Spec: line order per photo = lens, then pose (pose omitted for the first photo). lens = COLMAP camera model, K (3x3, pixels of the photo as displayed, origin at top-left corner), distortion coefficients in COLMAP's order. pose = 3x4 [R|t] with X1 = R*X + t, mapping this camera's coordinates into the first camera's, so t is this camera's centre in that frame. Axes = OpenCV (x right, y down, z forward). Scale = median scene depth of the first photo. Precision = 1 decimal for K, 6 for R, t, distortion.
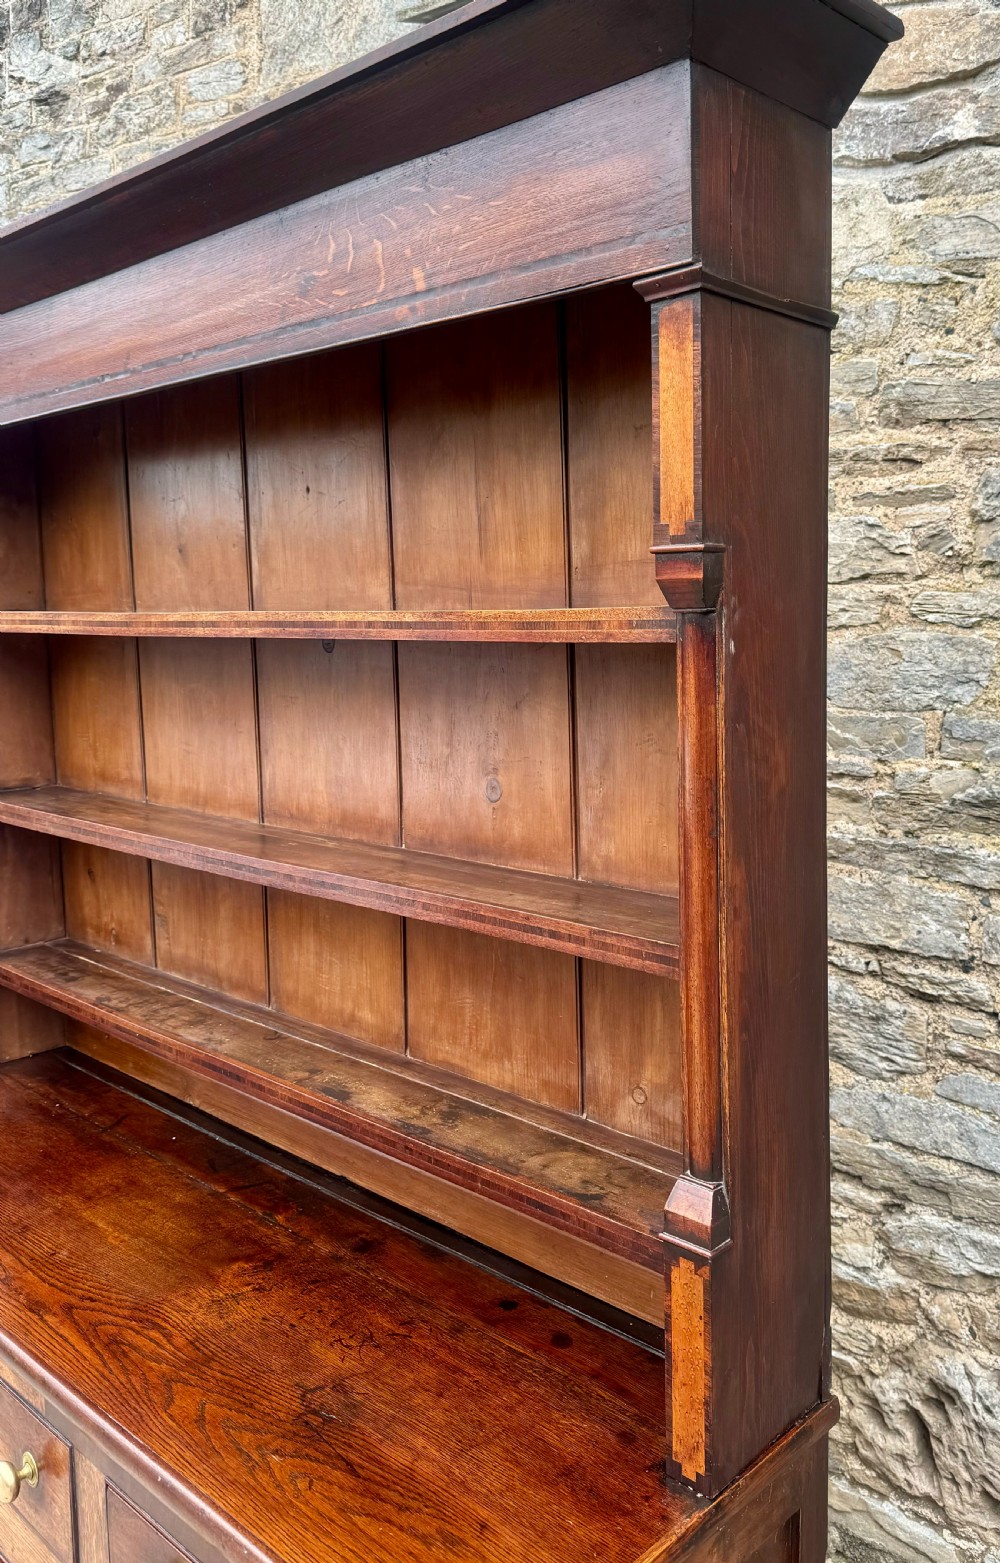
lens RADIAL K [[1270.9, 0, 639.9], [0, 1270.9, 723.1], [0, 0, 1]] dist [0.058691, -0.074040]
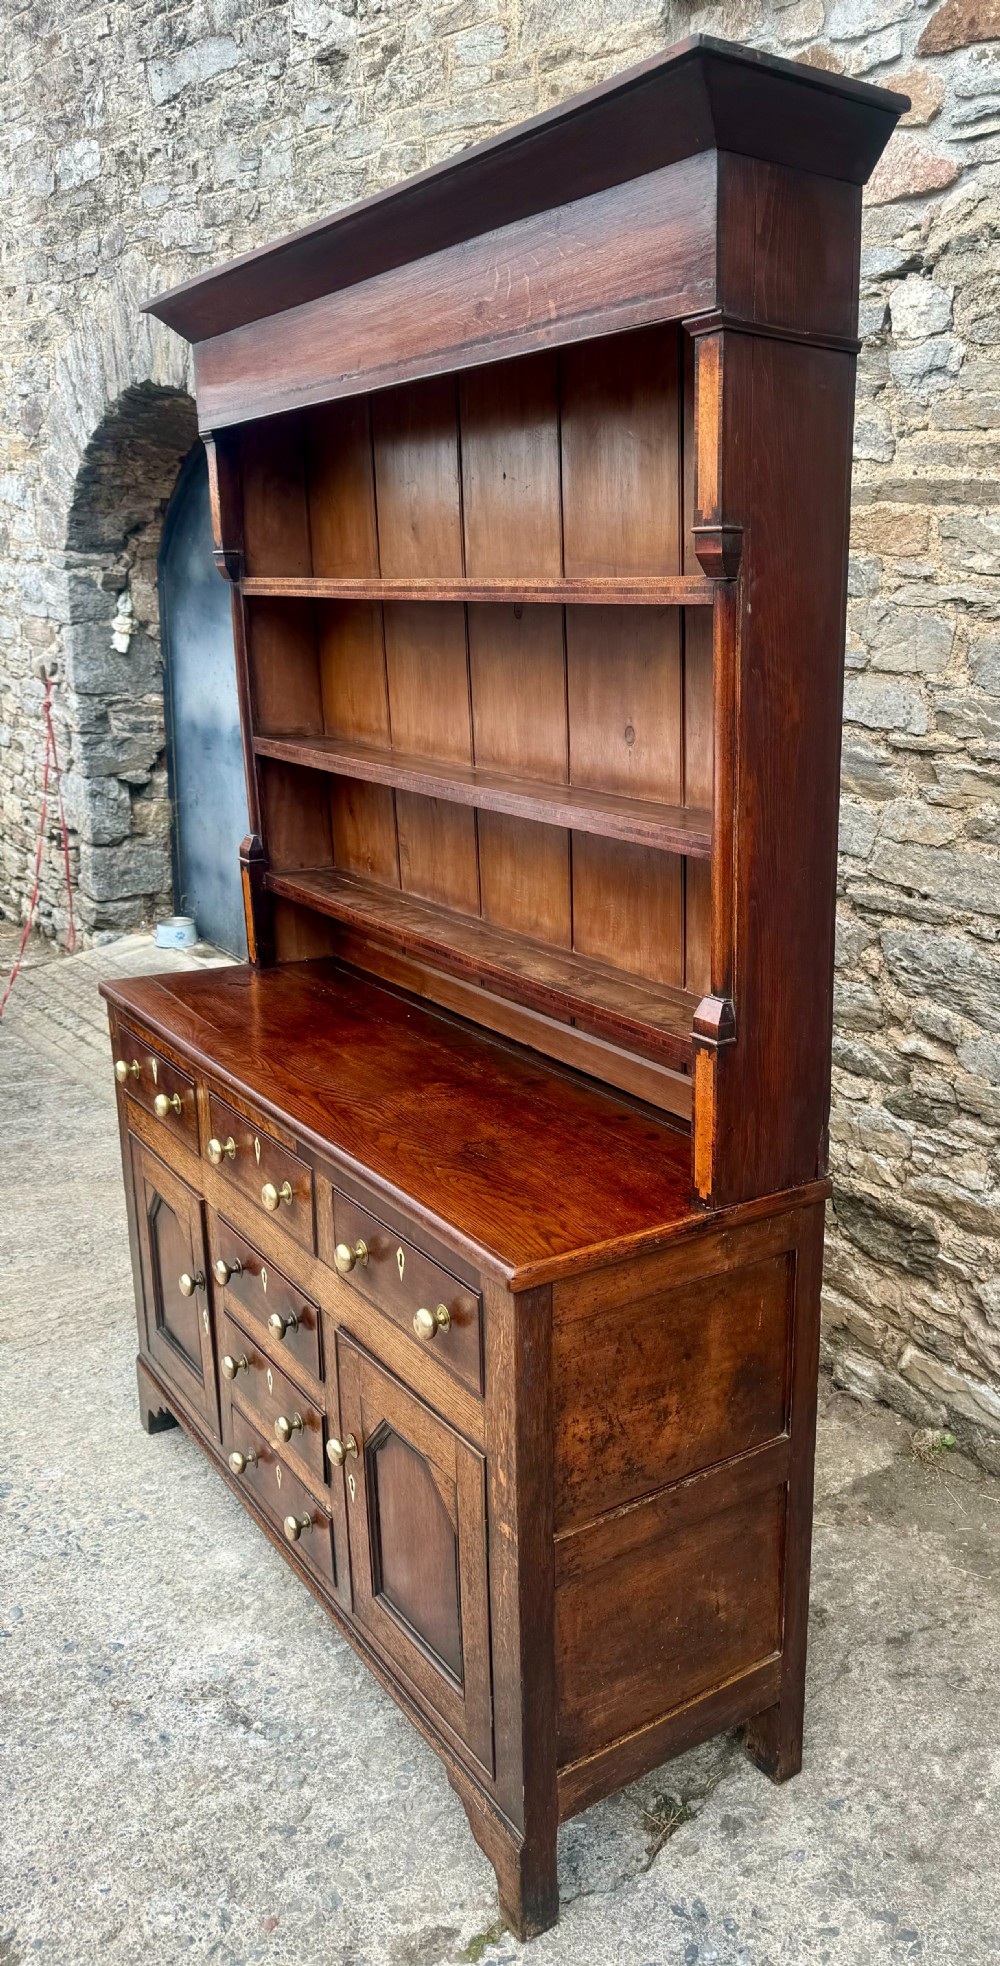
lens RADIAL K [[1454.5, 0, 767.3], [0, 1454.5, 1024.7], [0, 0, 1]] dist [0.048806, -0.054124]
pose [[0.984309, 0.079844, -0.157356, 0.273681], [-0.050530, 0.981965, 0.182184, 0.067161], [0.169065, -0.171374, 0.970592, -0.431967]]
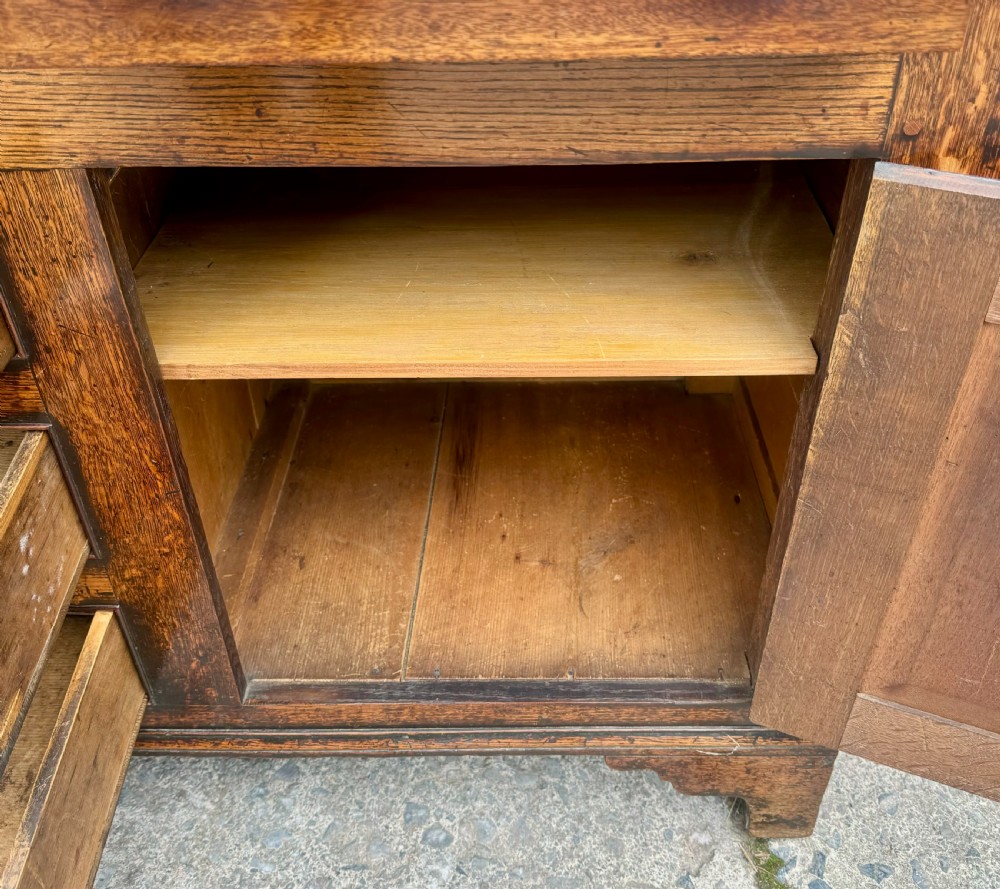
lens RADIAL K [[994.7, 0, 519.4], [0, 994.7, 379.5], [0, 0, 1]] dist [-0.016284, 0.000000]
pose [[0.760735, -0.381481, 0.525124, -0.459985], [0.061616, 0.847840, 0.526660, 0.529675], [-0.646132, -0.368293, 0.668487, 0.479223]]
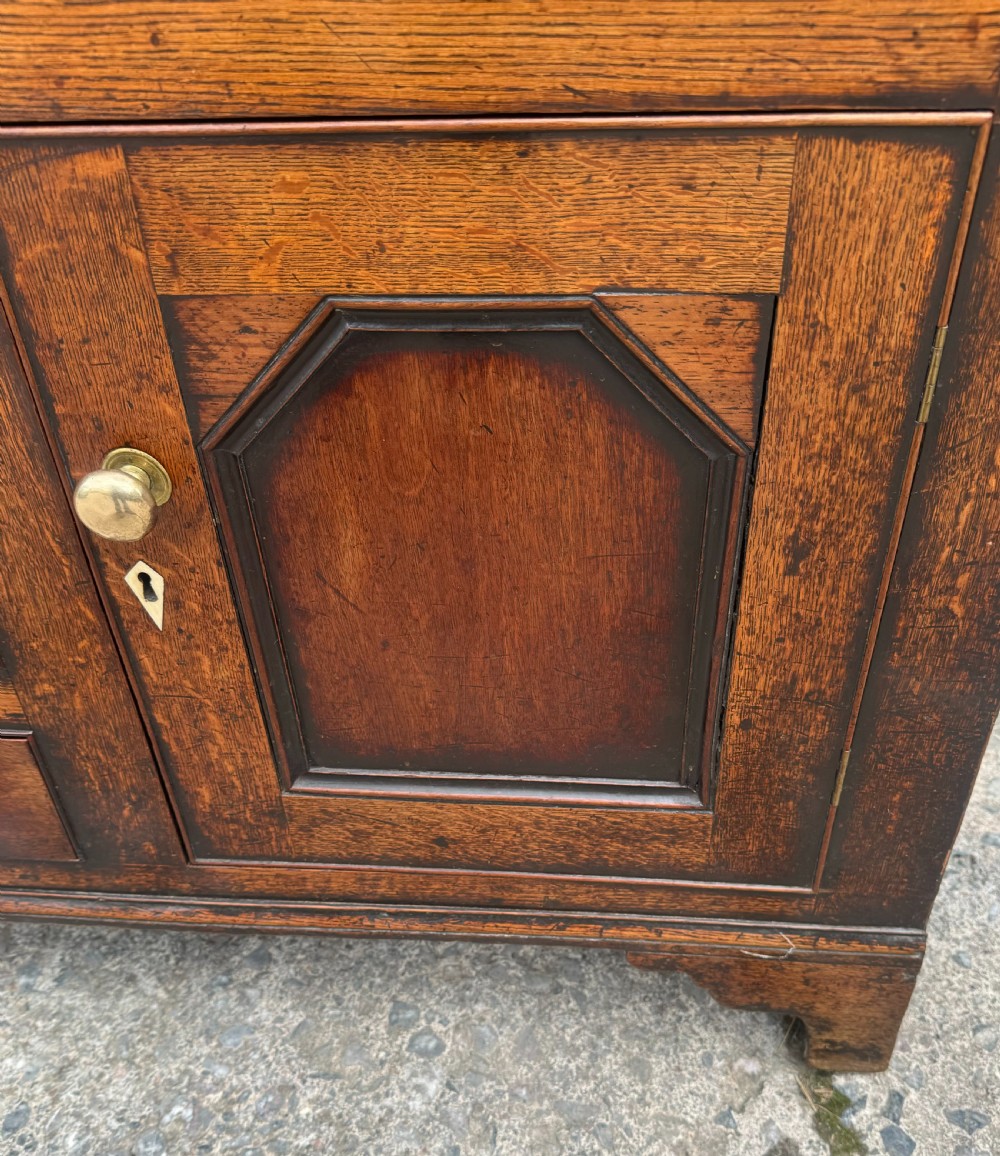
lens RADIAL K [[1034.3, 0, 530.6], [0, 1034.3, 581.8], [0, 0, 1]] dist [0.063103, -0.098820]
pose [[0.803931, -0.352277, 0.479162, -0.411236], [0.068151, 0.854951, 0.514212, 0.620750], [-0.590805, -0.380736, 0.711330, 0.496600]]
